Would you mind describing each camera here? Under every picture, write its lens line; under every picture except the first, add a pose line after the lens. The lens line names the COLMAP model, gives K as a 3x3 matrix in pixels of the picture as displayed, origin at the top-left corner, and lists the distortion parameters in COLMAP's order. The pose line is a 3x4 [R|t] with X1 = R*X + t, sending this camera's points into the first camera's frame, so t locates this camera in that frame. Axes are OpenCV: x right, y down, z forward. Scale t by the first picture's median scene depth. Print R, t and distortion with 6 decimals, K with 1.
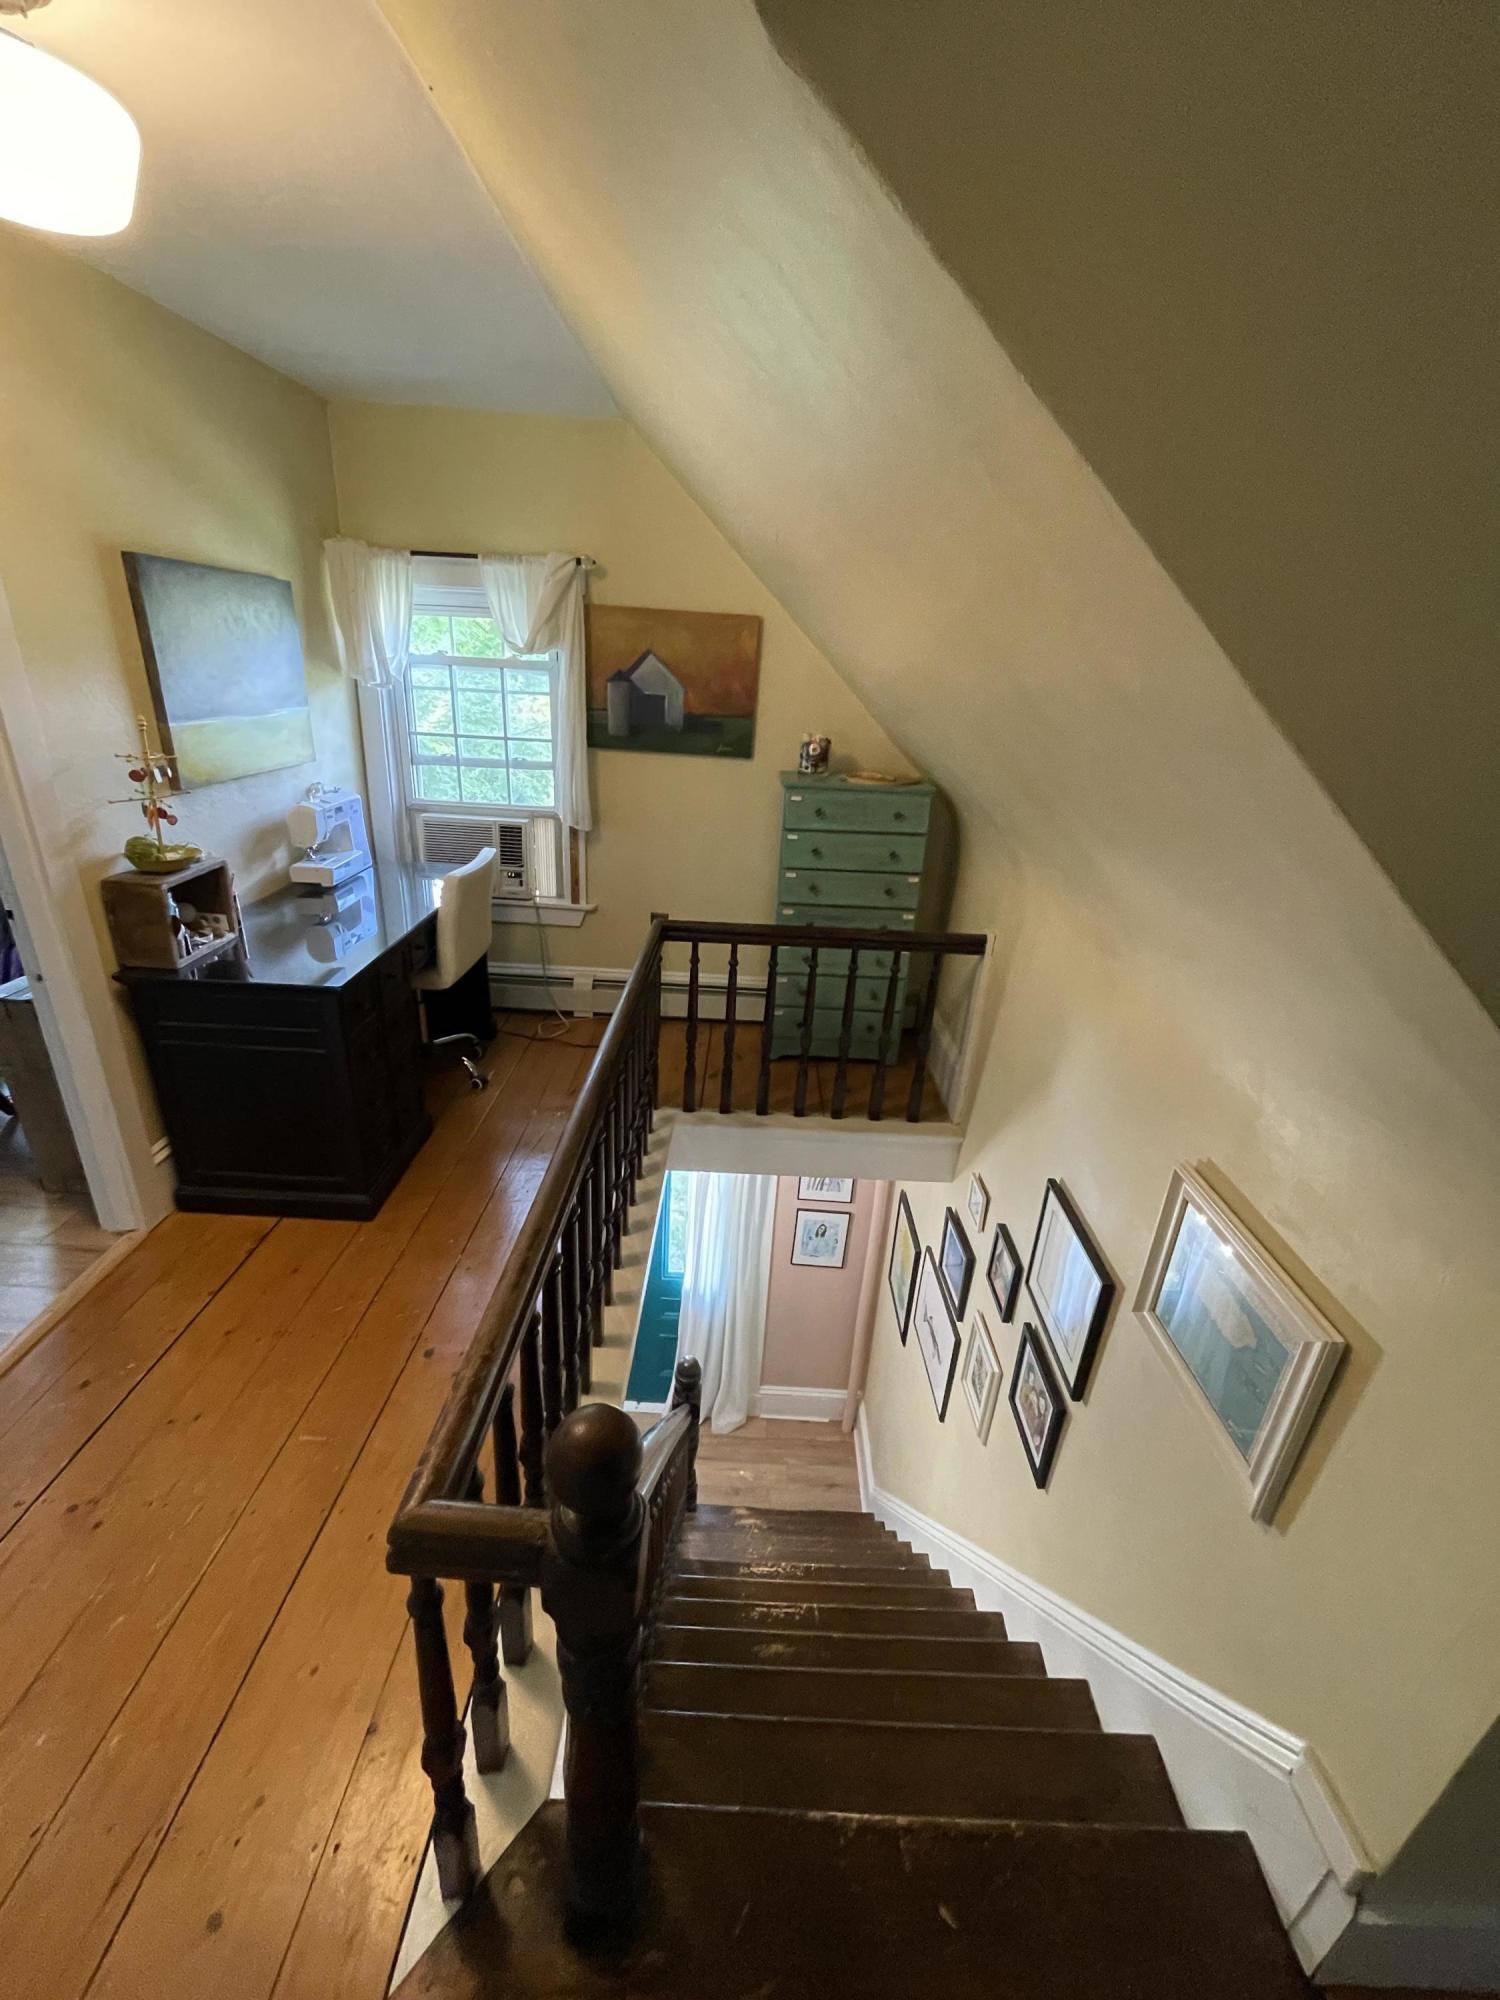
lens RADIAL K [[805.9, 0, 741.9], [0, 805.9, 1002.2], [0, 0, 1]] dist [-0.000175, -0.000652]
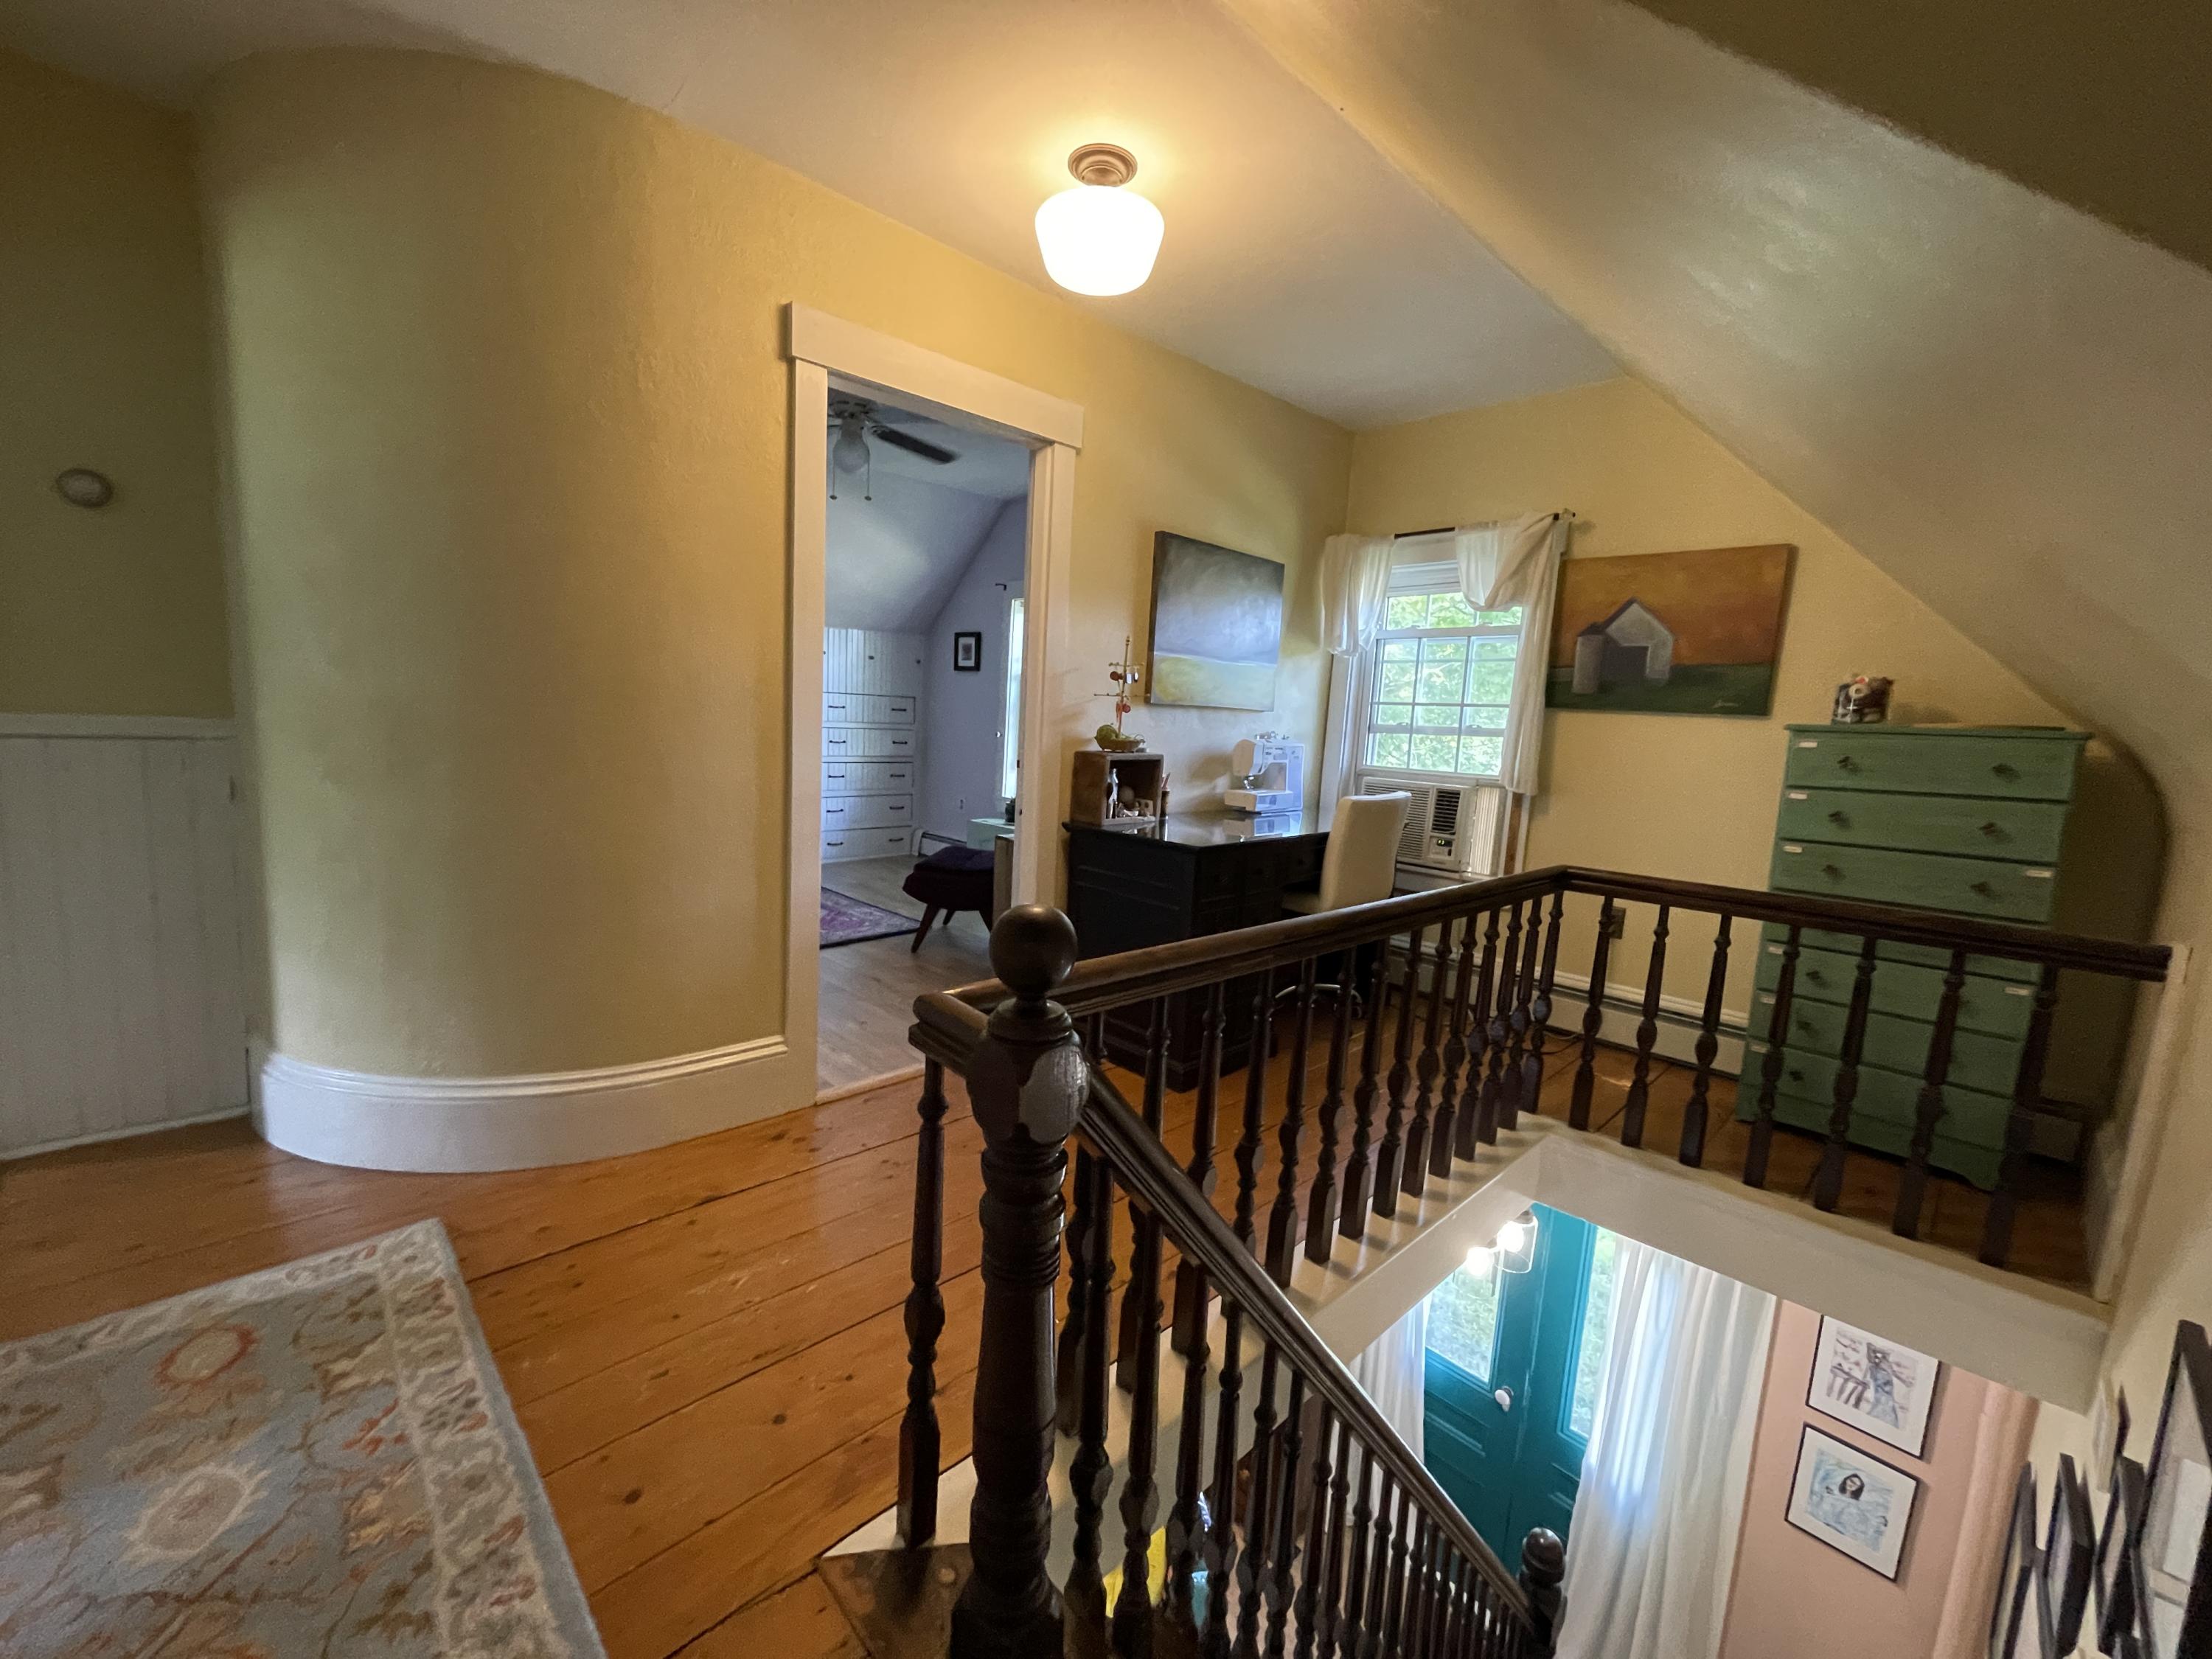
lens RADIAL K [[891.4, 0, 1098.5], [0, 891.4, 827.2], [0, 0, 1]] dist [-0.000175, -0.000652]
pose [[0.705928, 0.073236, -0.704487, 0.184788], [-0.287824, 0.938474, -0.190852, 0.158405], [0.647165, 0.337496, 0.683574, 0.043343]]
